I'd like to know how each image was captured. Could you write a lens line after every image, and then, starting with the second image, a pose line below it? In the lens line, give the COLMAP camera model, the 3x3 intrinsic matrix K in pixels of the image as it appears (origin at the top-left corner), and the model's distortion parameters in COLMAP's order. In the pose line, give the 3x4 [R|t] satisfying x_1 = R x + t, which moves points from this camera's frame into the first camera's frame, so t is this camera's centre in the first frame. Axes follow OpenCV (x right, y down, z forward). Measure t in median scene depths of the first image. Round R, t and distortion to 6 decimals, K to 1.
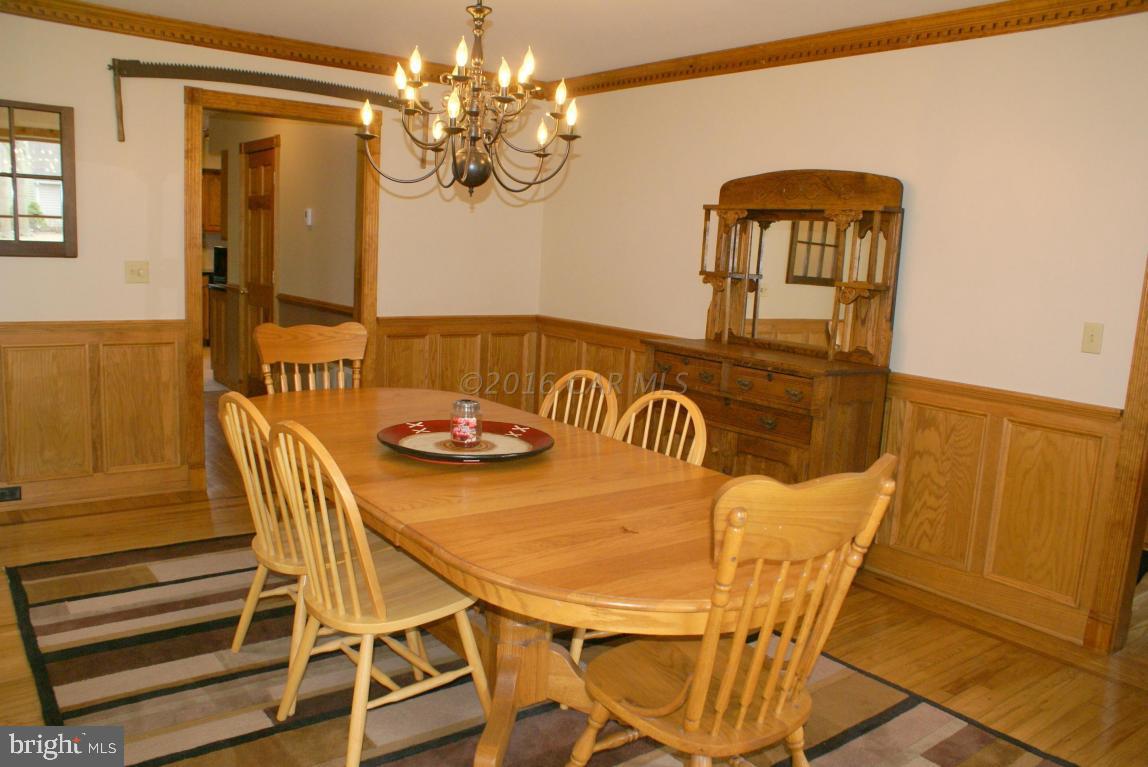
lens RADIAL K [[908.0, 0, 575.8], [0, 908.0, 384.7], [0, 0, 1]] dist [-0.146337, 0.115268]
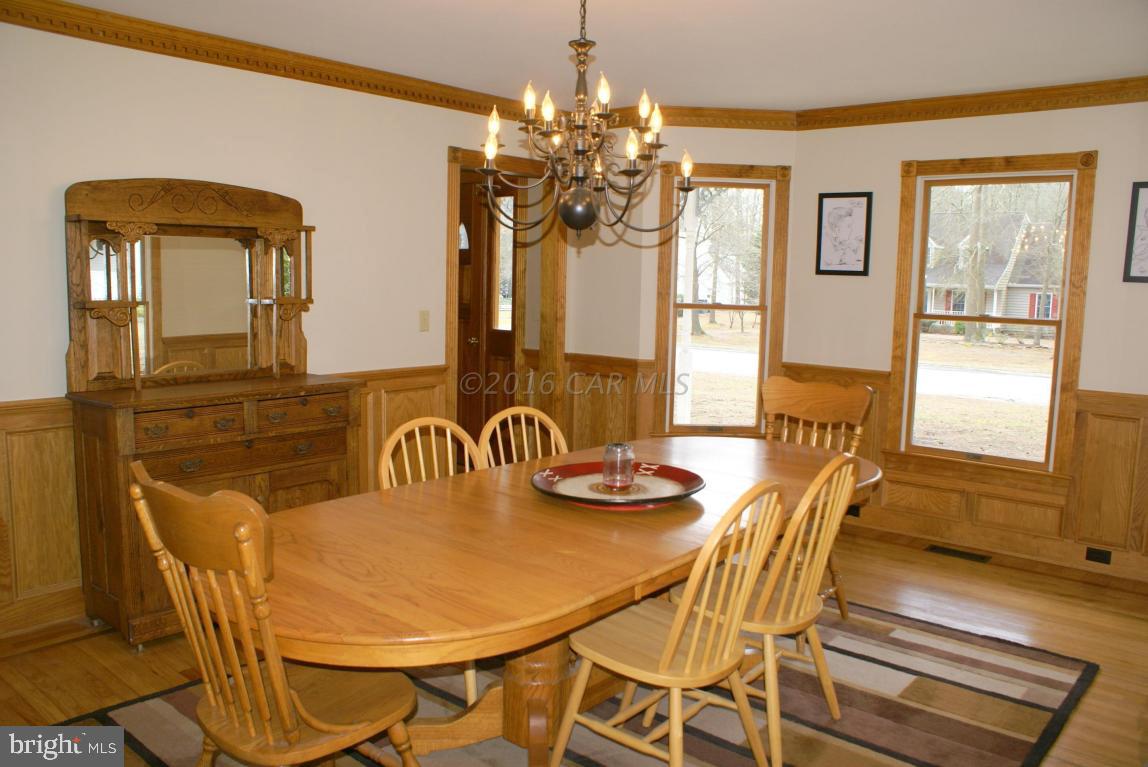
lens RADIAL K [[908.0, 0, 575.5], [0, 908.0, 386.1], [0, 0, 1]] dist [-0.146337, 0.115268]
pose [[-0.220374, -0.172607, 0.960022, -0.787891], [0.117128, 0.972414, 0.201722, -0.188346], [-0.968357, 0.156900, -0.194078, 0.906155]]
